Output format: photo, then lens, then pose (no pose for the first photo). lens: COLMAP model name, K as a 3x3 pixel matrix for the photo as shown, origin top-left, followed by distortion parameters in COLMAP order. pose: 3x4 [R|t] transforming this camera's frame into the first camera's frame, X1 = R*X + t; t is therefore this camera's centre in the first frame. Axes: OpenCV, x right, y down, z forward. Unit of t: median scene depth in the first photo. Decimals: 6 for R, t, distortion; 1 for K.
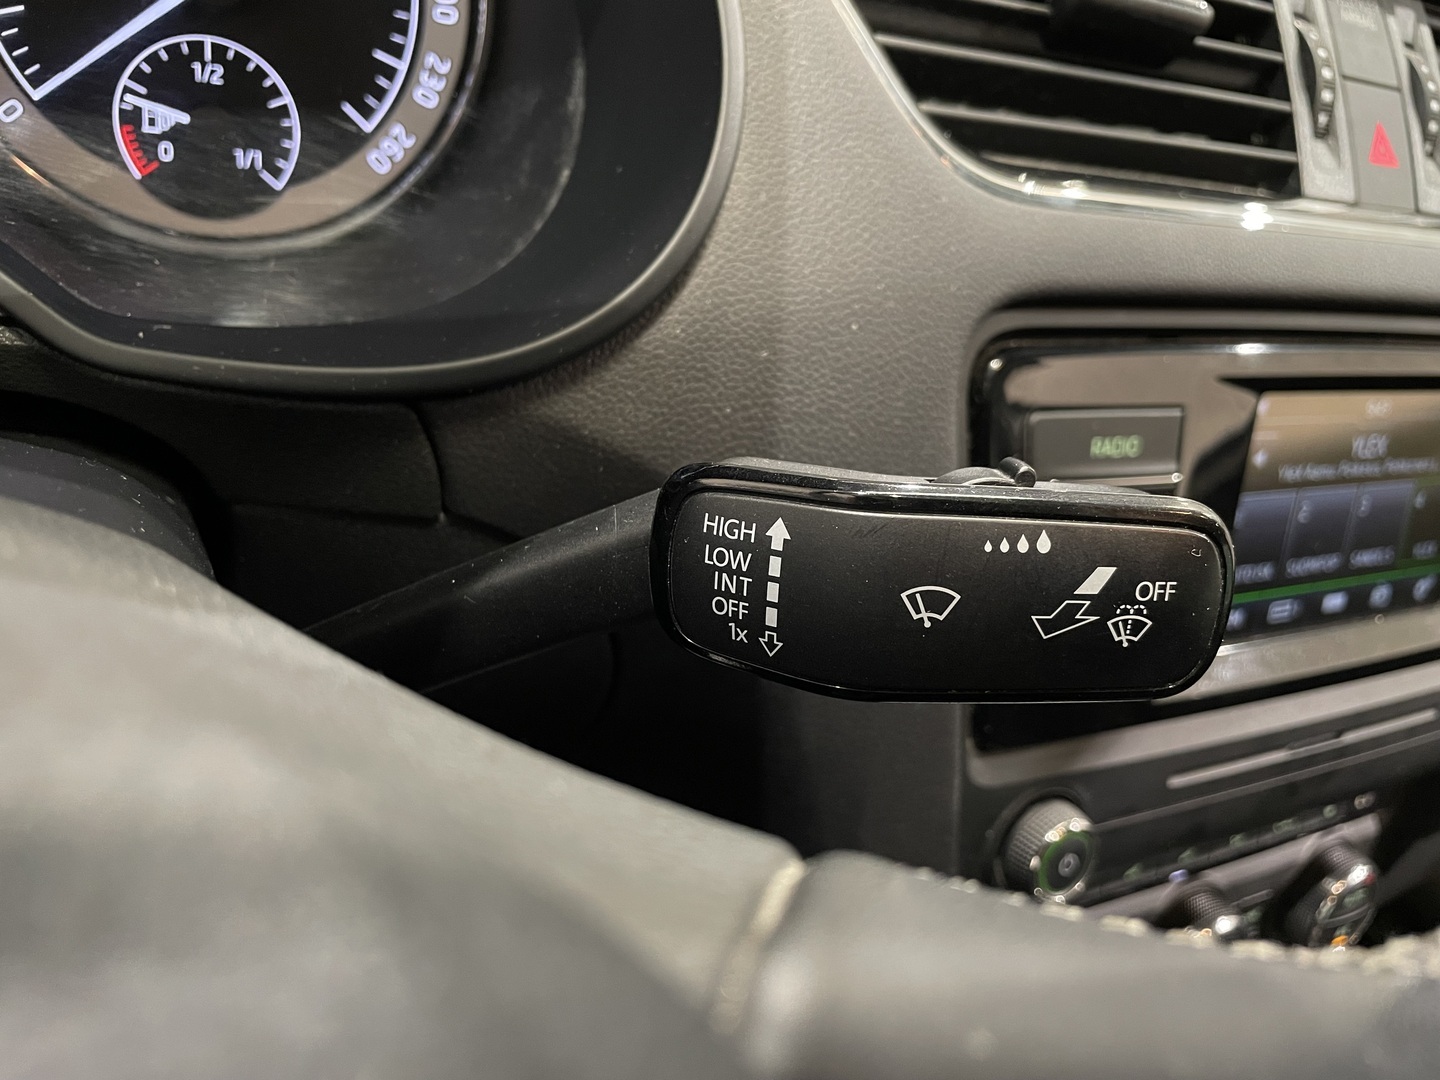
lens RADIAL K [[1098.0, 0, 717.4], [0, 1098.0, 530.3], [0, 0, 1]] dist [0.067765, -0.114549]
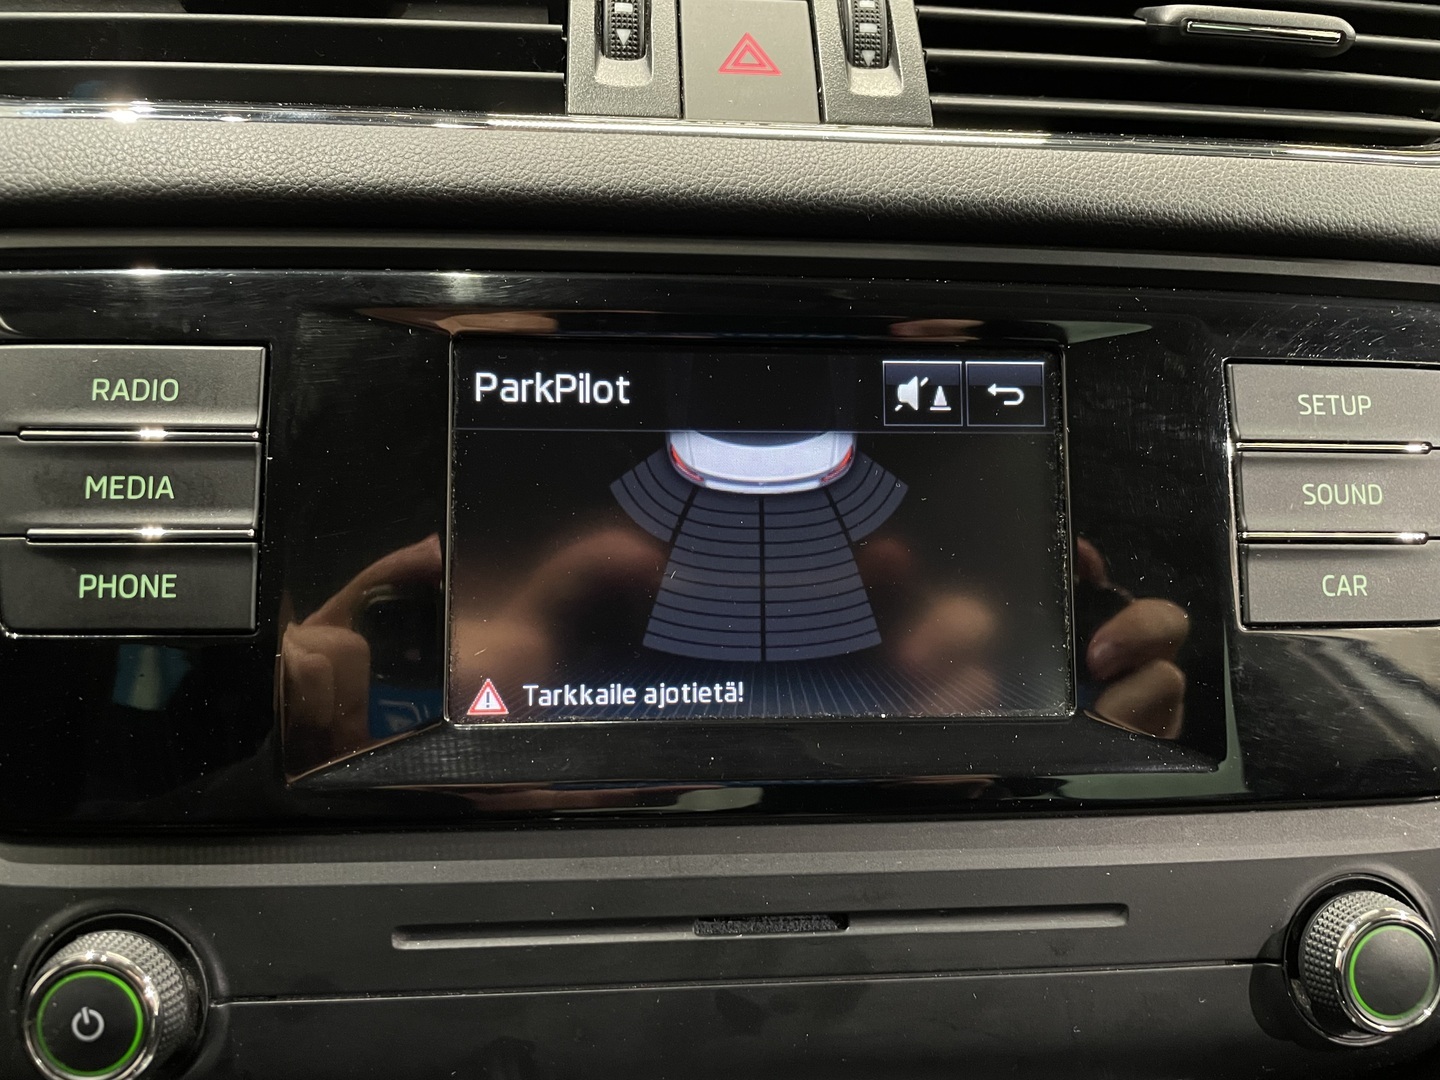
lens RADIAL K [[1098.0, 0, 717.4], [0, 1098.0, 530.3], [0, 0, 1]] dist [0.067765, -0.114549]
pose [[0.914473, -0.111980, -0.388844, 1.021452], [-0.037549, 0.933316, -0.357086, 0.273163], [0.402901, 0.341146, 0.849288, 0.562157]]
